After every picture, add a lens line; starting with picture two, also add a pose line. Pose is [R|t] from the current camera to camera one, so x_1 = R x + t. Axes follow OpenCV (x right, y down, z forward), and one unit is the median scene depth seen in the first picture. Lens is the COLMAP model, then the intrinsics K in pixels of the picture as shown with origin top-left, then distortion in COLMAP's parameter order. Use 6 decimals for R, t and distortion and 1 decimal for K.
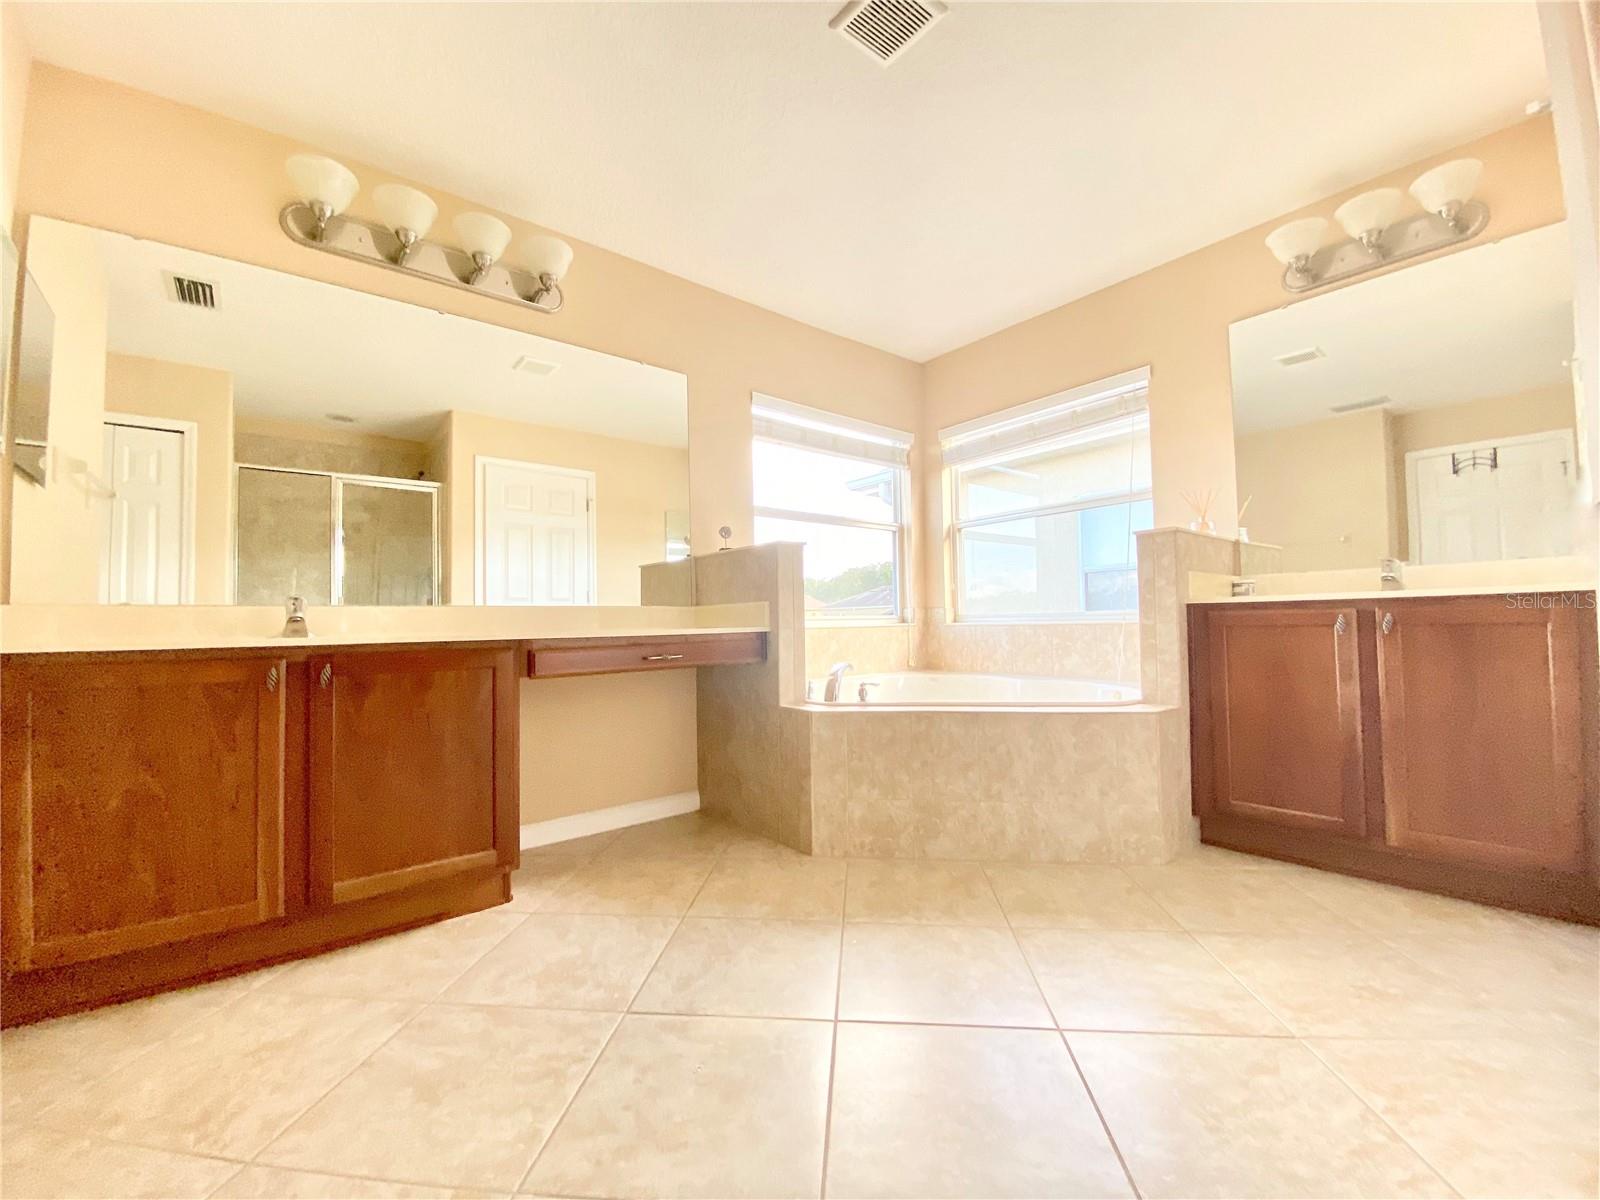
lens RADIAL K [[651.0, 0, 796.1], [0, 651.0, 600.6], [0, 0, 1]] dist [0.017543, -0.018328]
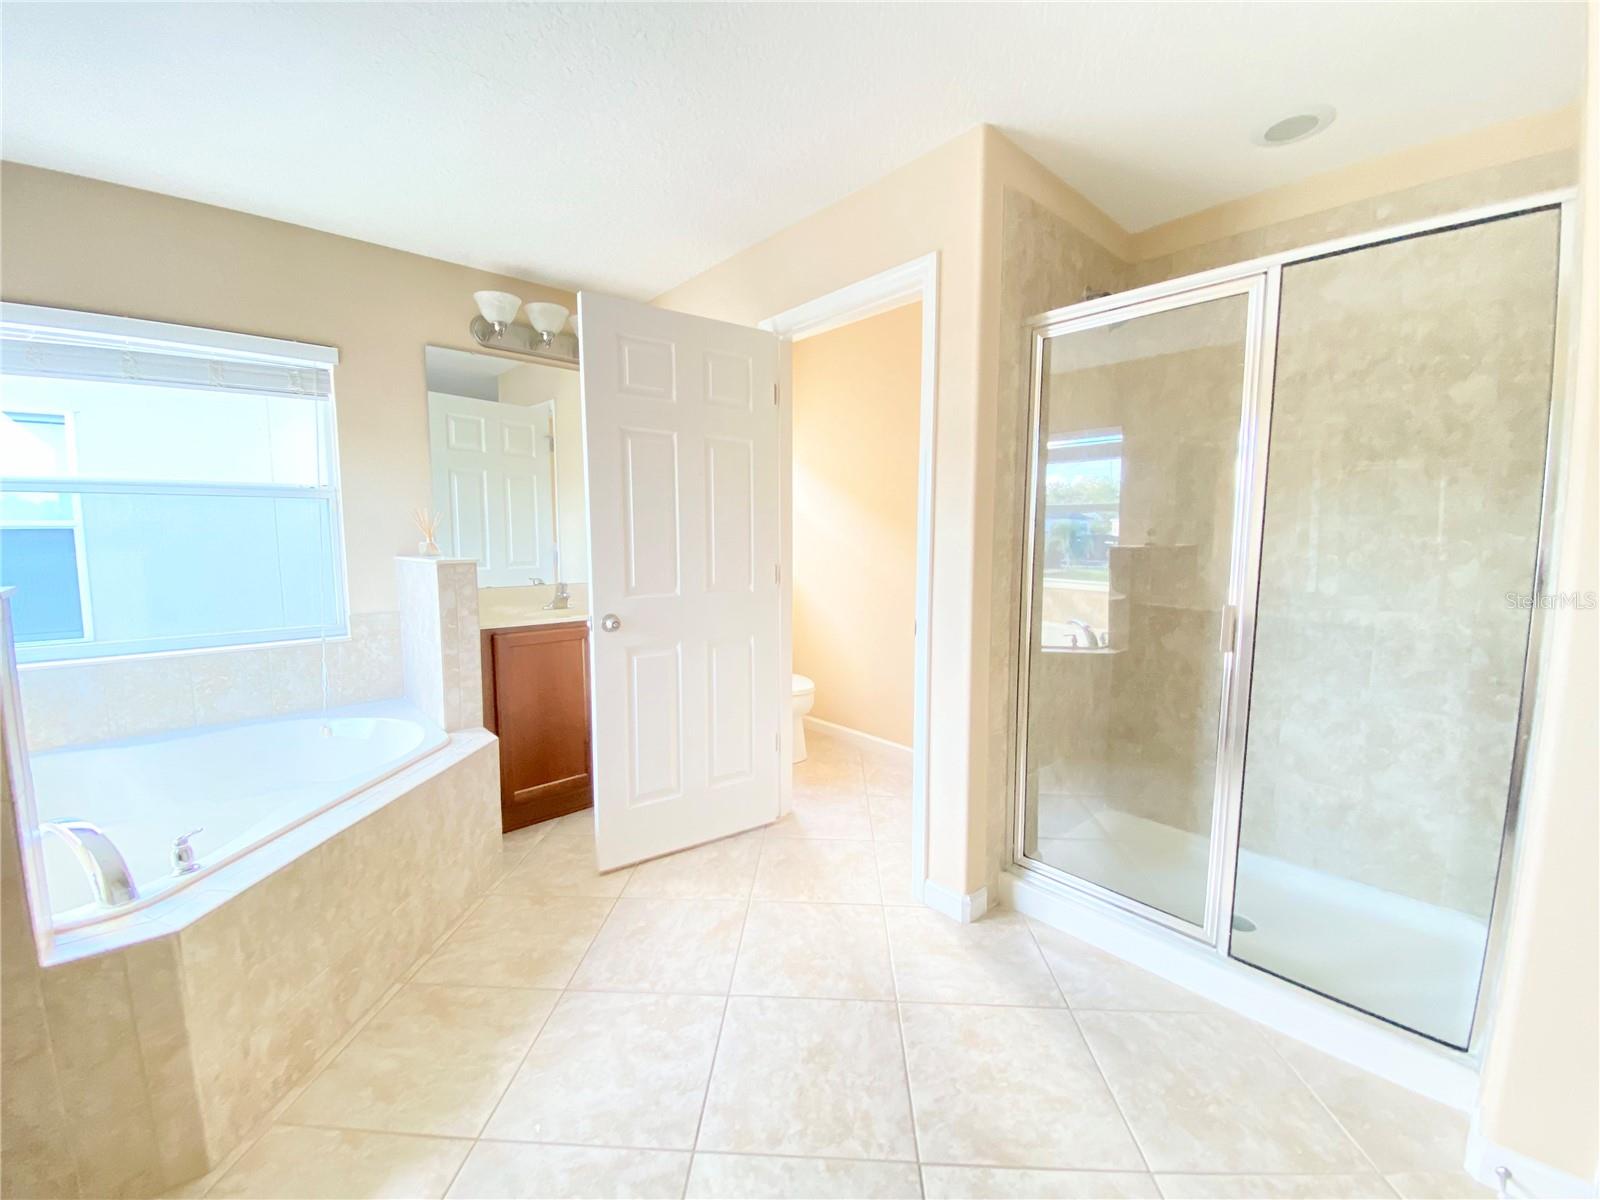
lens RADIAL K [[651.0, 0, 796.1], [0, 651.0, 600.6], [0, 0, 1]] dist [0.017543, -0.018328]
pose [[-0.052513, -0.086186, 0.994894, -0.502242], [-0.034344, 0.995835, 0.084455, -0.155554], [-0.998030, -0.029733, -0.055254, 0.551697]]
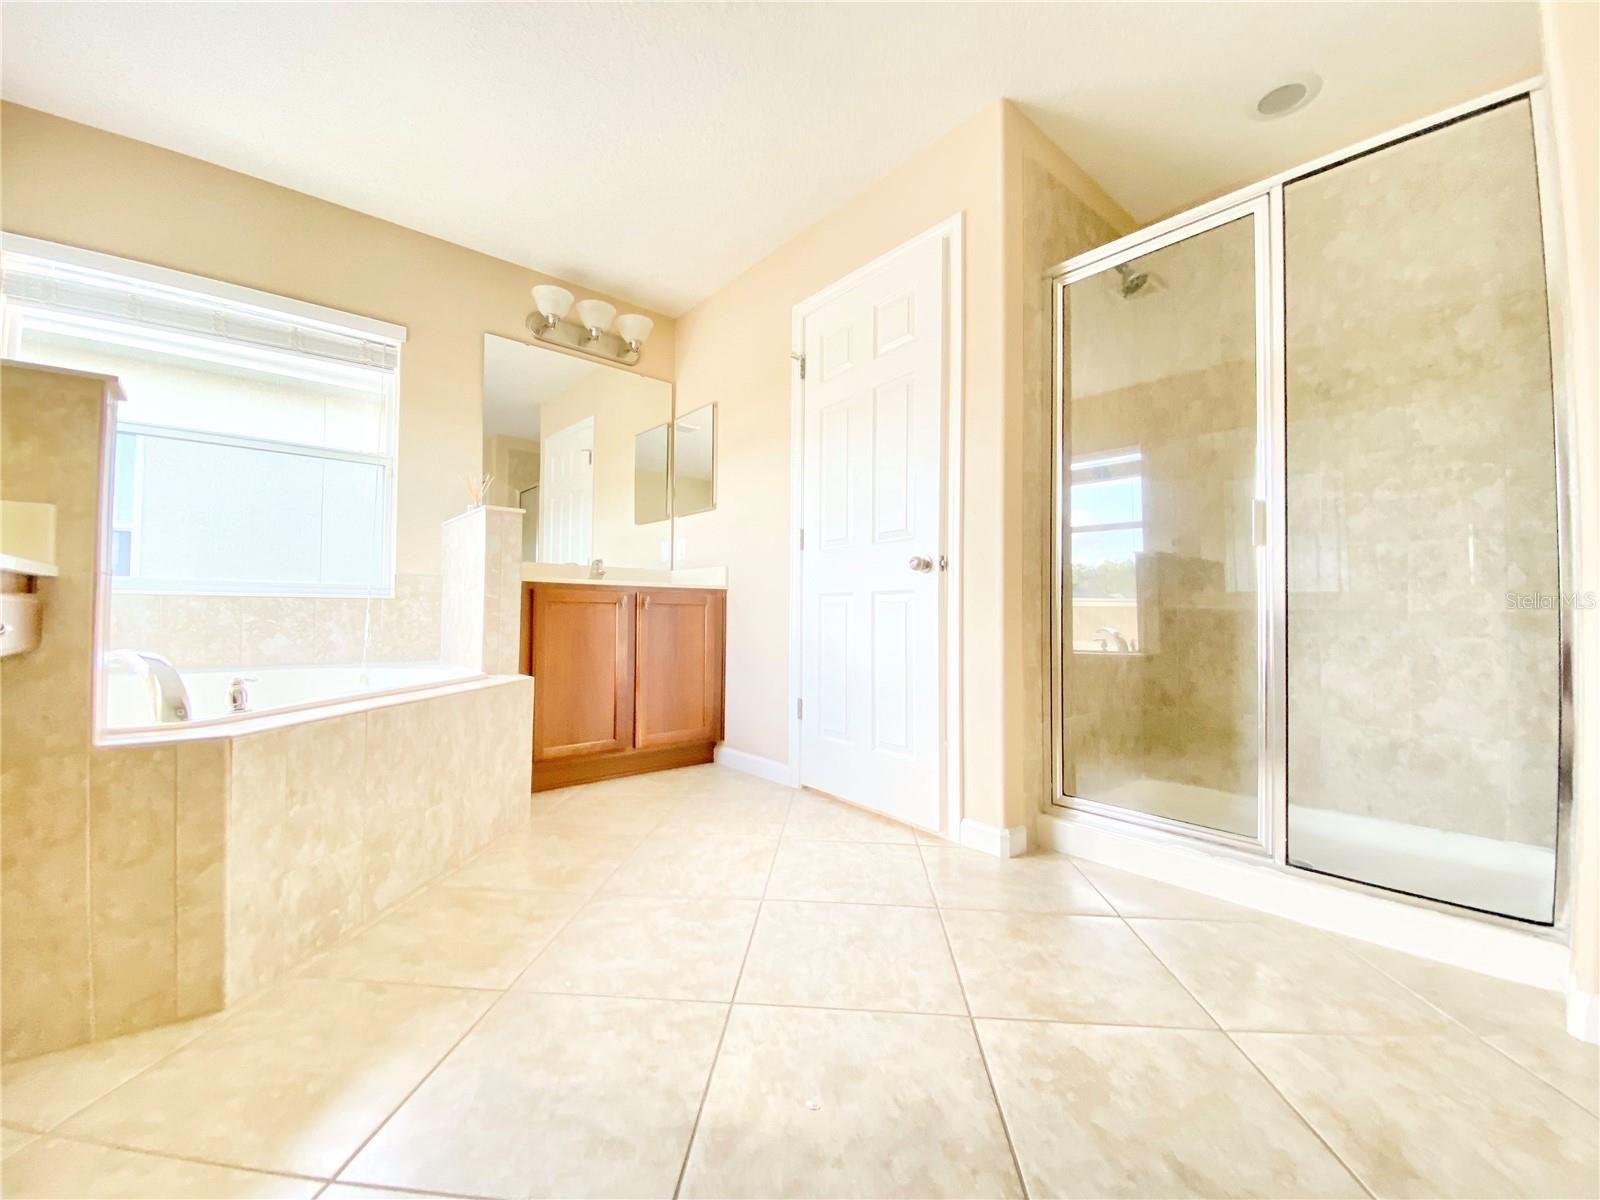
lens RADIAL K [[651.0, 0, 796.1], [0, 651.0, 600.6], [0, 0, 1]] dist [0.017543, -0.018328]
pose [[-0.027935, 0.038217, 0.998879, -0.528810], [-0.043191, 0.998290, -0.039402, 0.062952], [-0.998676, -0.044243, -0.026236, 0.571323]]
